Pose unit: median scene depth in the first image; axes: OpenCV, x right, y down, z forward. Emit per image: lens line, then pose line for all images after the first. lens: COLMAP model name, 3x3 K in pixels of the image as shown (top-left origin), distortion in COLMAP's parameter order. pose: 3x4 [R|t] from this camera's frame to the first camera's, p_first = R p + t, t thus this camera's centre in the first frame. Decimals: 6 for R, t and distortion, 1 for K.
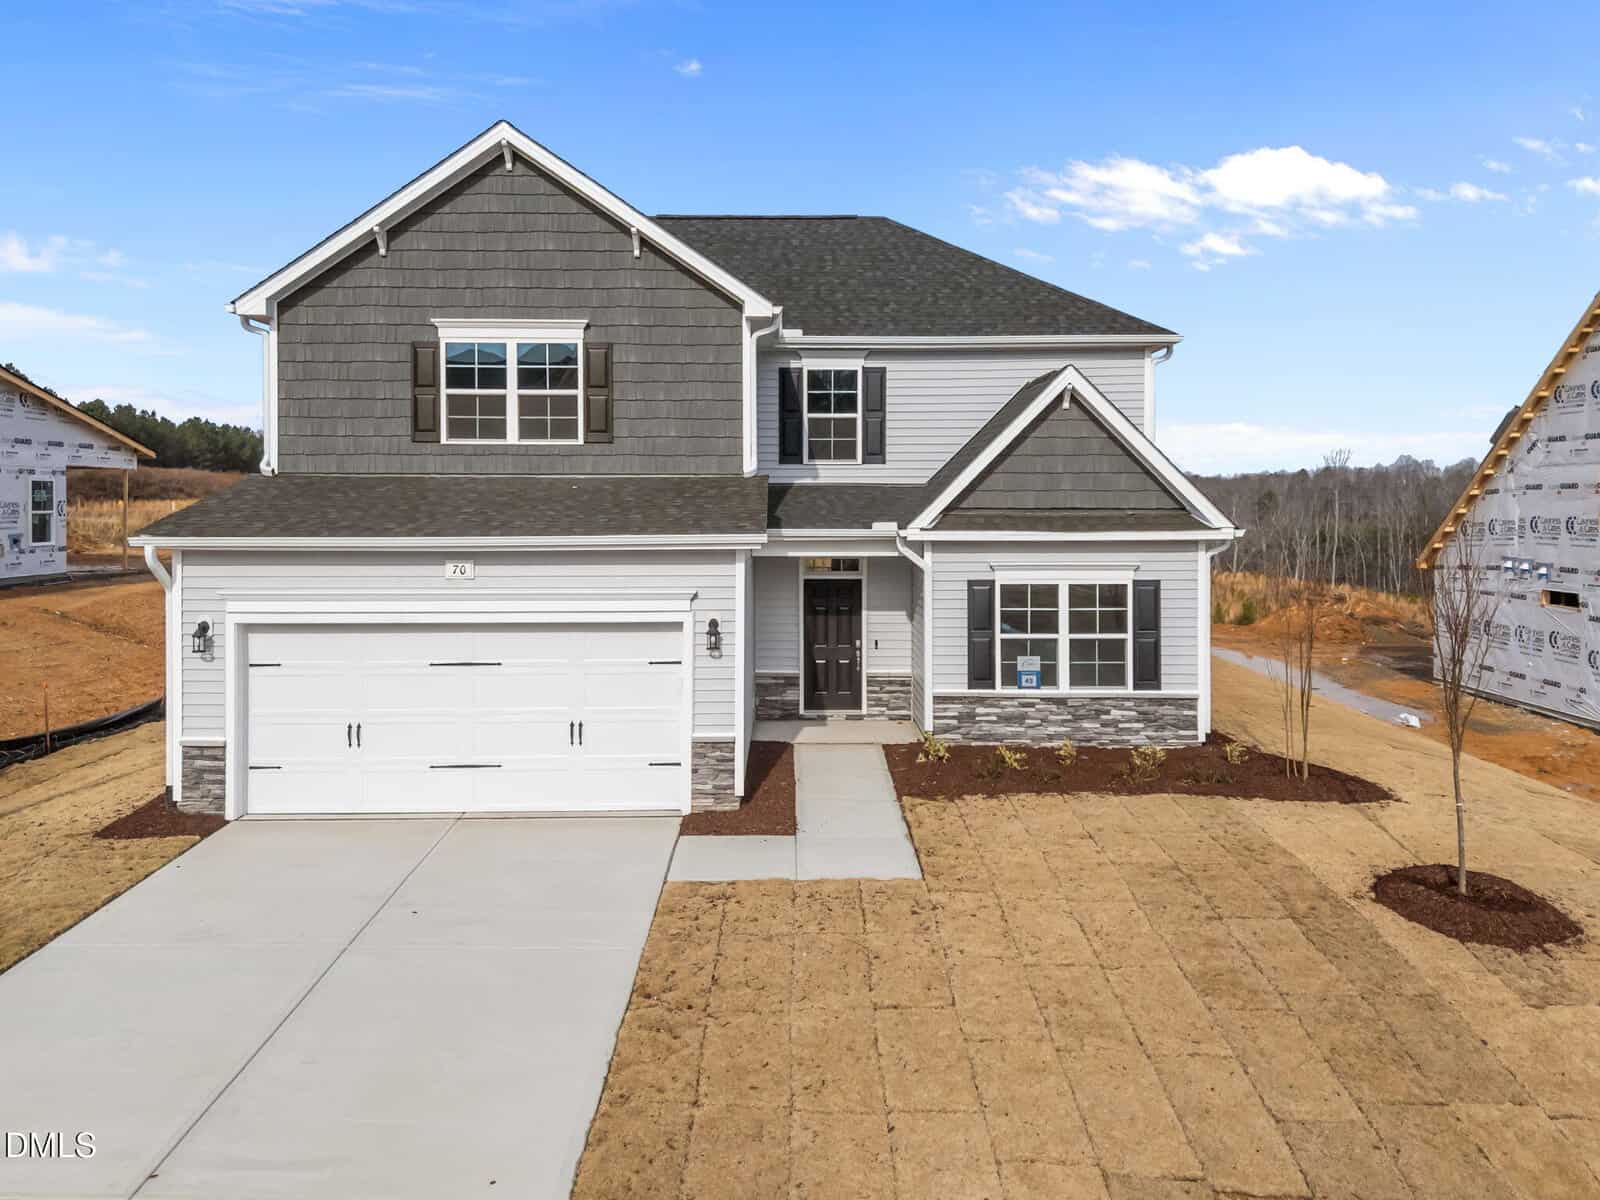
lens RADIAL K [[1213.3, 0, 800.0], [0, 1213.3, 600.0], [0, 0, 1]] dist [0.088383, -0.000569]
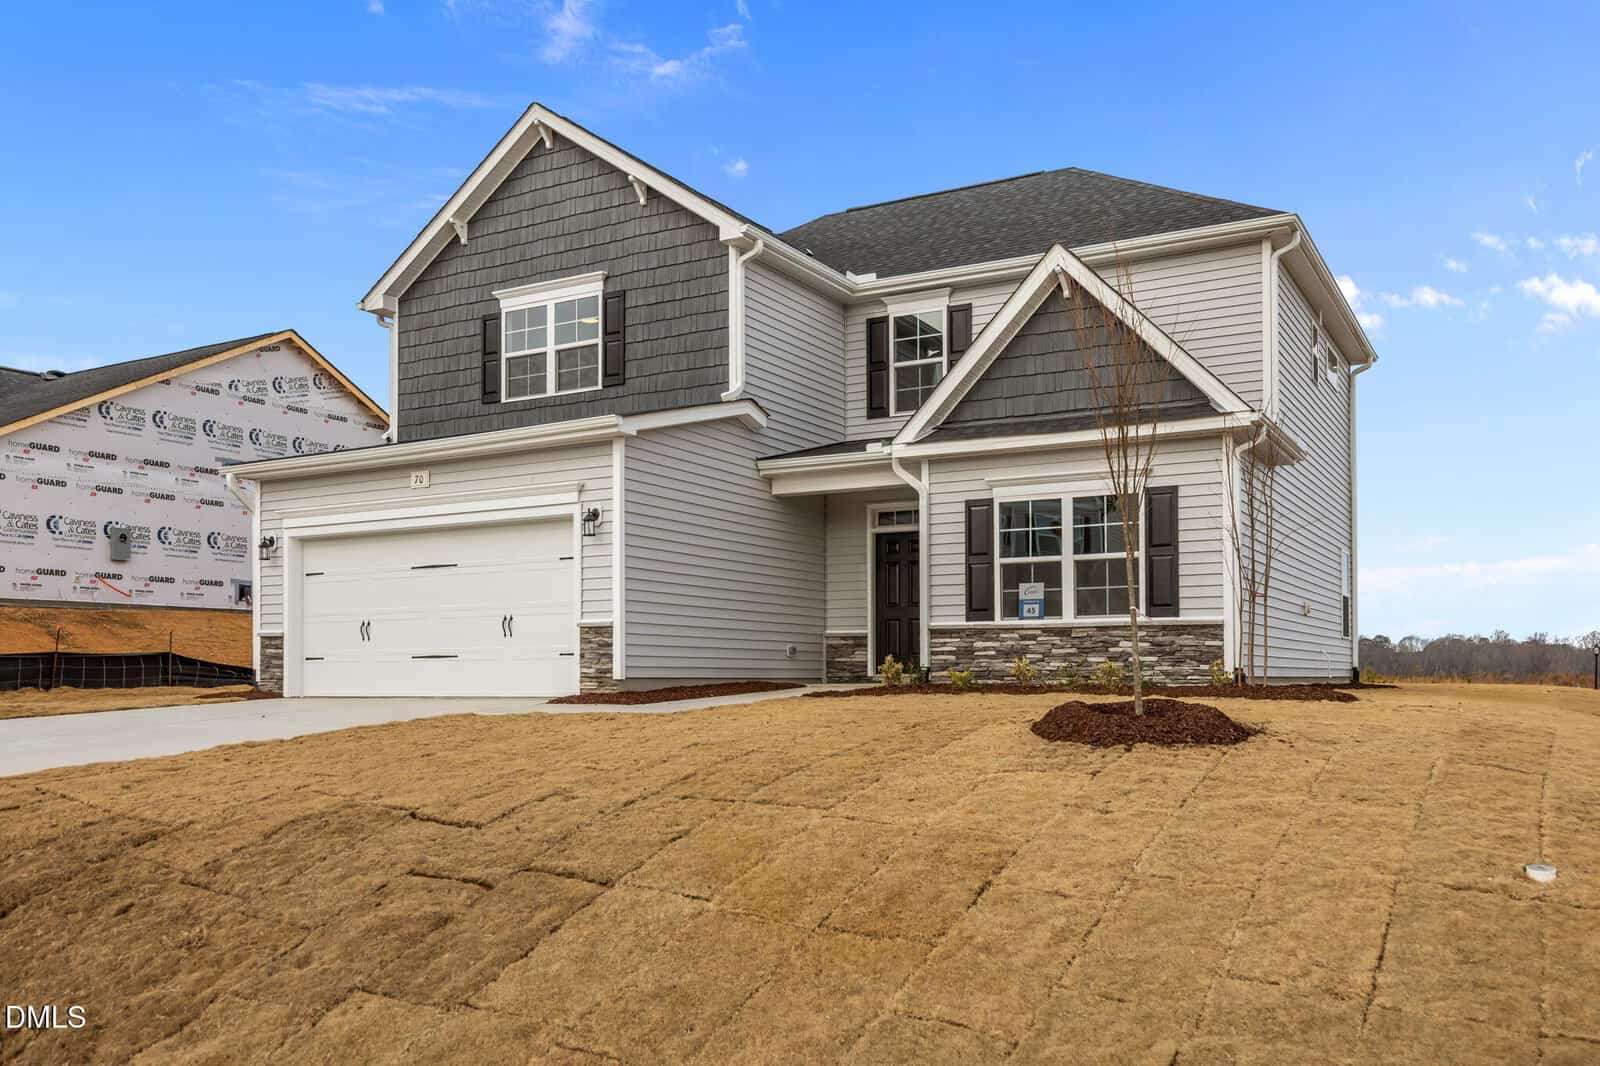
lens RADIAL K [[1335.1, 0, 799.2], [0, 1335.1, 753.8], [0, 0, 1]] dist [-0.005195, 0.000137]
pose [[0.872620, 0.023144, -0.487852, 0.559768], [-0.032285, 0.999425, -0.010335, 0.201454], [0.487332, 0.024769, 0.872865, 0.074068]]
